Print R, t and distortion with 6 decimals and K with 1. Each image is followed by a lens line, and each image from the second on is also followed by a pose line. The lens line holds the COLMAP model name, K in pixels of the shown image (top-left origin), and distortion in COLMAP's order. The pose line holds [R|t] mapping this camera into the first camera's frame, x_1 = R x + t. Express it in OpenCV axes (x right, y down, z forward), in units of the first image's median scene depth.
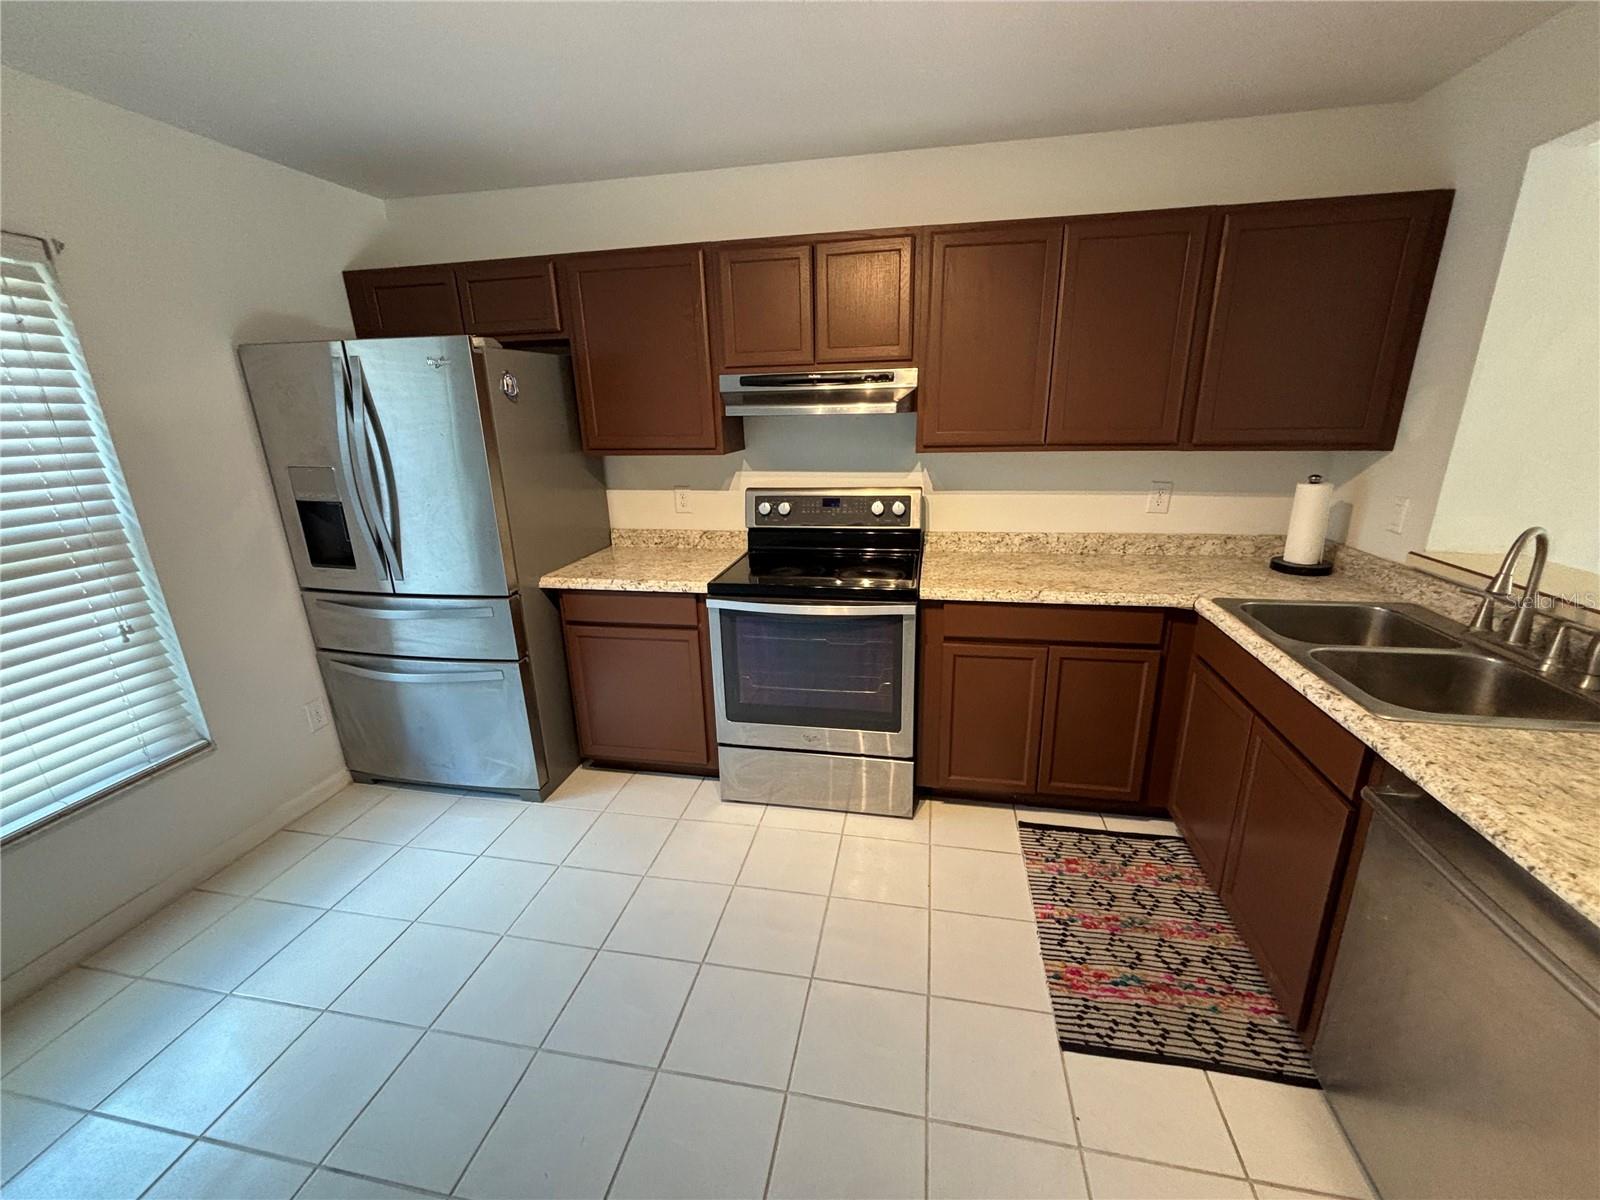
lens RADIAL K [[647.0, 0, 800.0], [0, 647.0, 600.0], [0, 0, 1]] dist [0.002678, 0.001126]
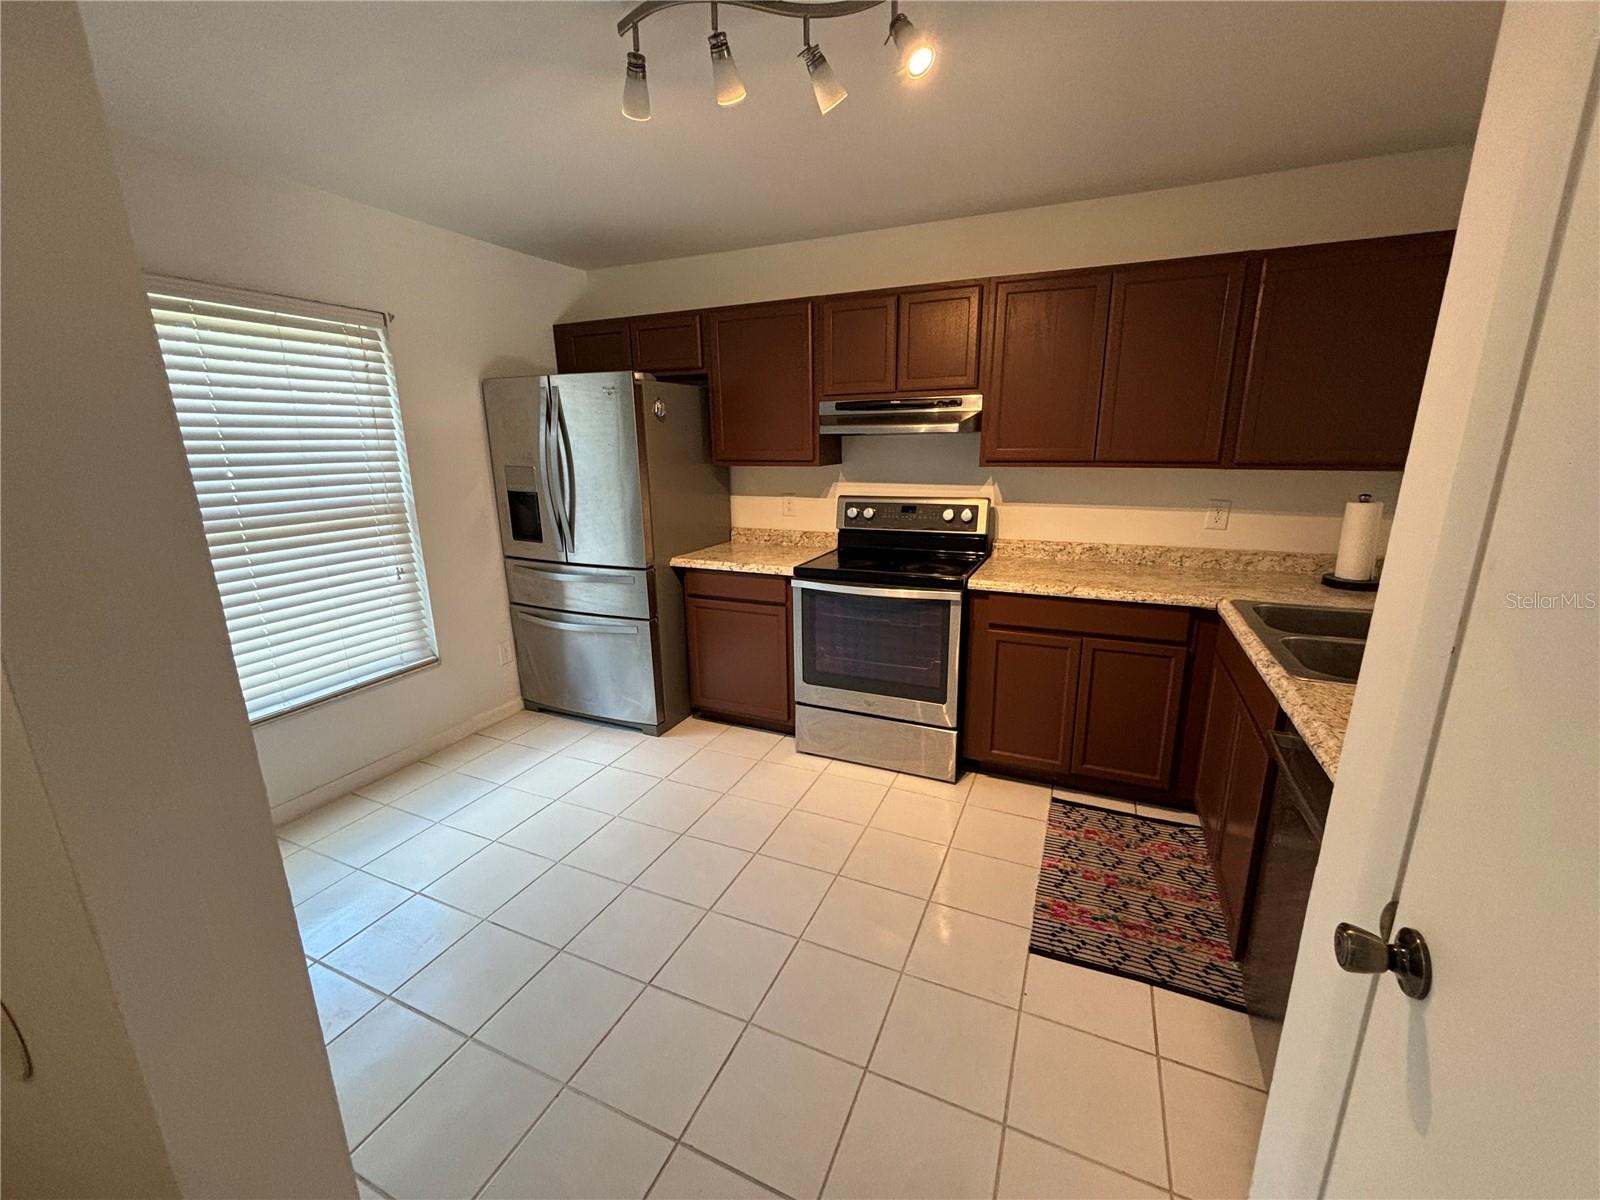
lens RADIAL K [[647.0, 0, 800.0], [0, 647.0, 600.0], [0, 0, 1]] dist [0.002678, 0.001126]
pose [[0.974139, 0.066616, -0.215908, 0.137063], [-0.076475, 0.996361, -0.037623, 0.081699], [0.212616, 0.053161, 0.975689, -0.195390]]
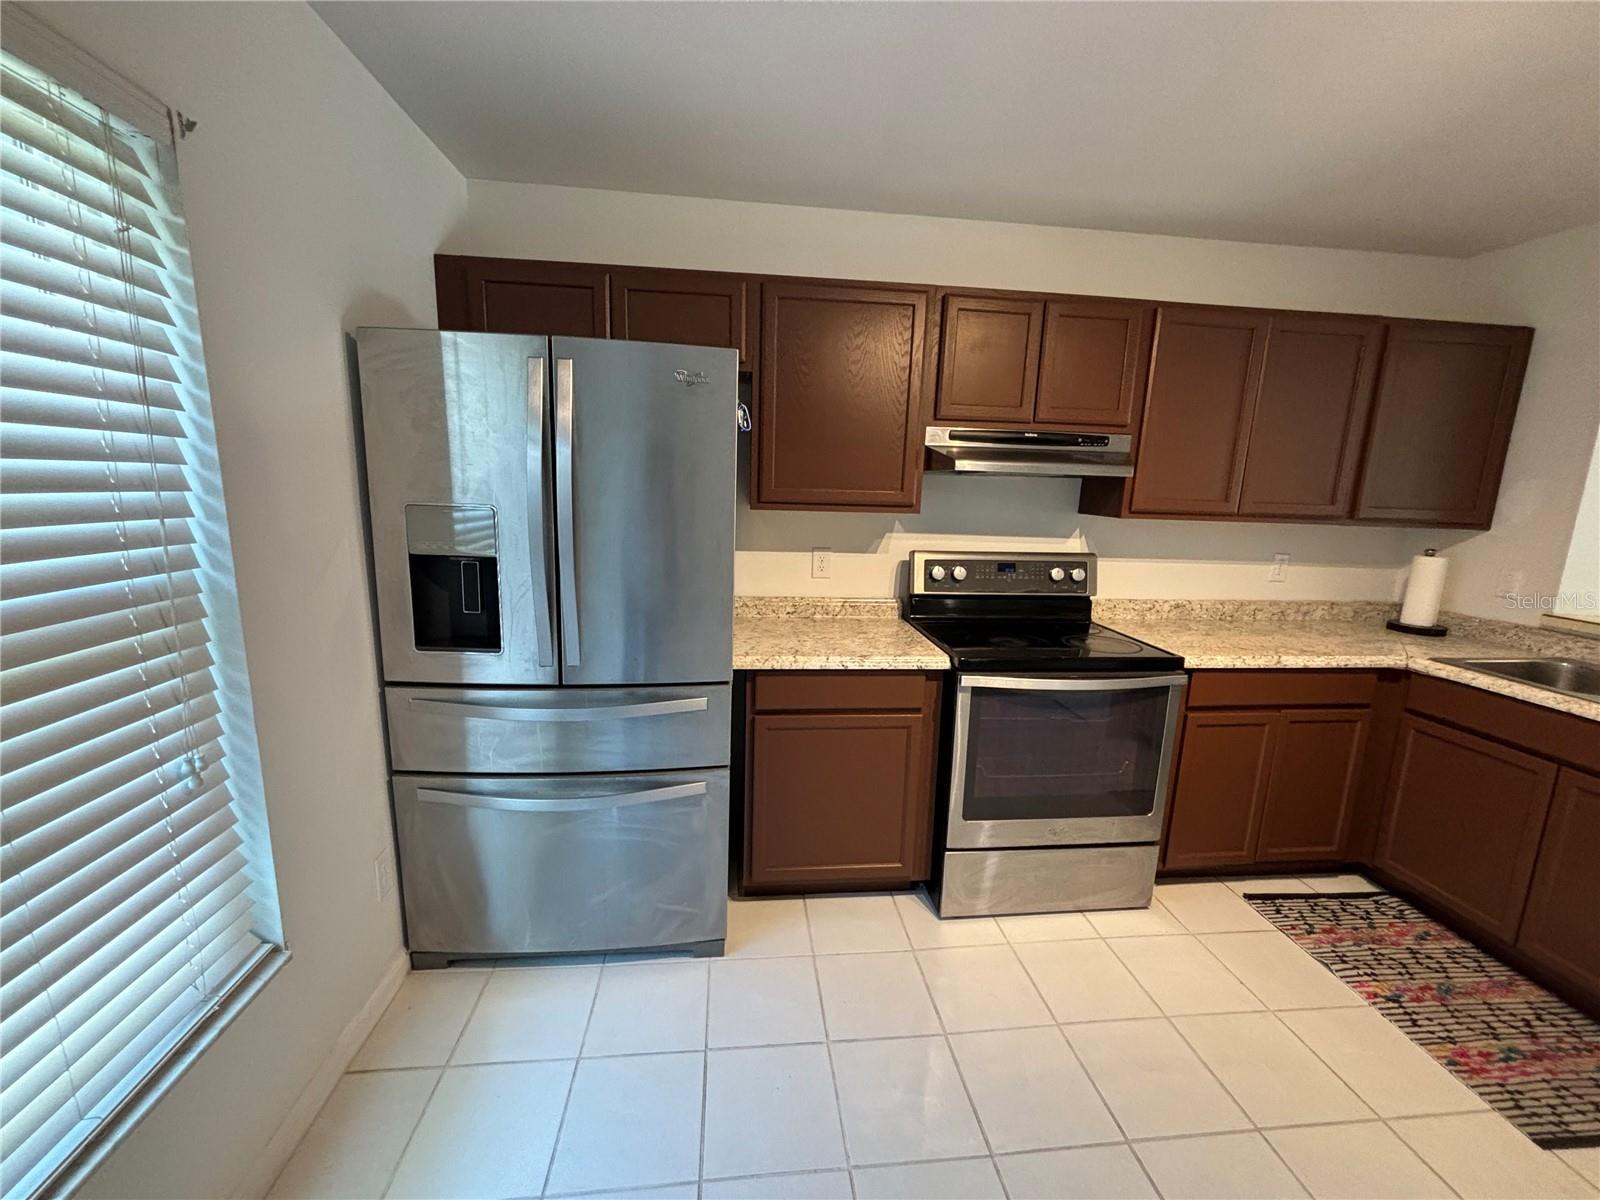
lens RADIAL K [[647.0, 0, 800.0], [0, 647.0, 600.0], [0, 0, 1]] dist [0.002678, 0.001126]
pose [[0.953737, -0.001503, 0.300637, -0.595814], [0.034169, 0.994050, -0.103426, -0.020082], [-0.298693, 0.108914, 0.948114, 0.235251]]
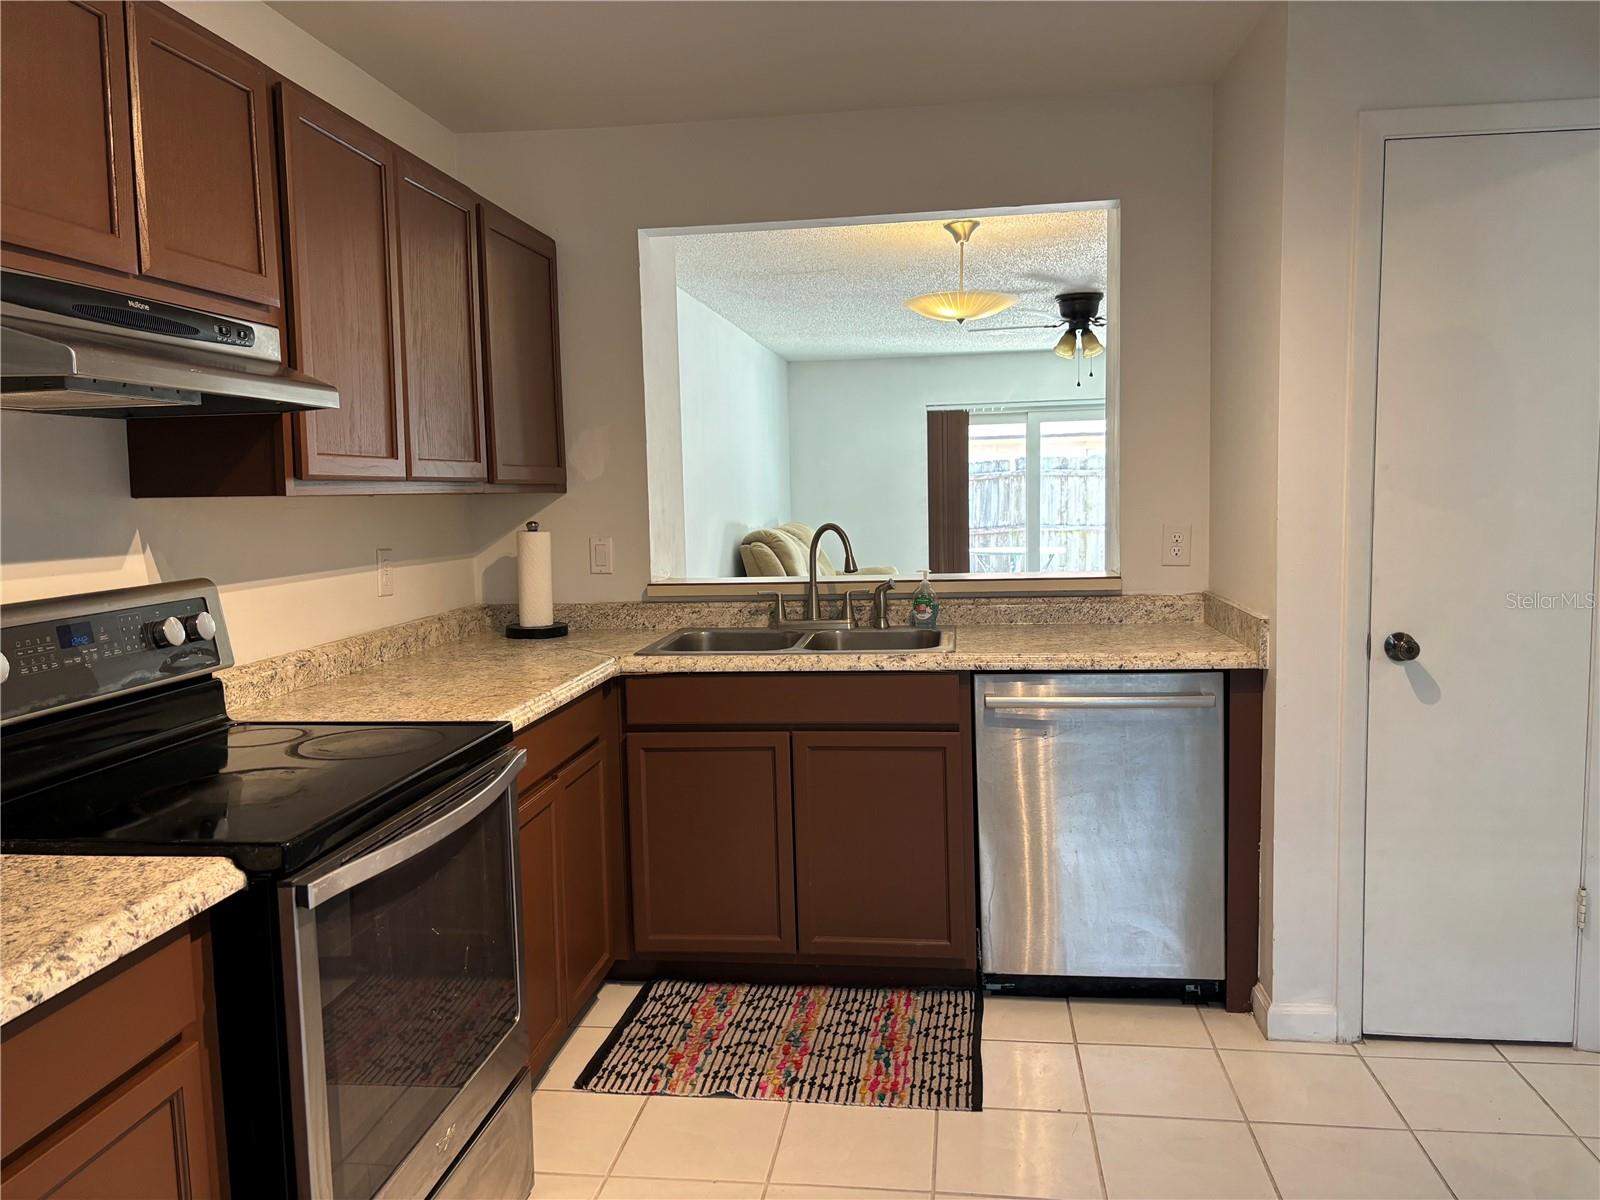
lens RADIAL K [[1219.2, 0, 800.0], [0, 1219.2, 600.0], [0, 0, 1]] dist [-0.009171, 0.042079]
pose [[-0.054691, -0.071430, 0.995945, -0.773745], [0.314811, 0.945333, 0.085088, -0.113753], [-0.947577, 0.318188, -0.029215, 0.709715]]
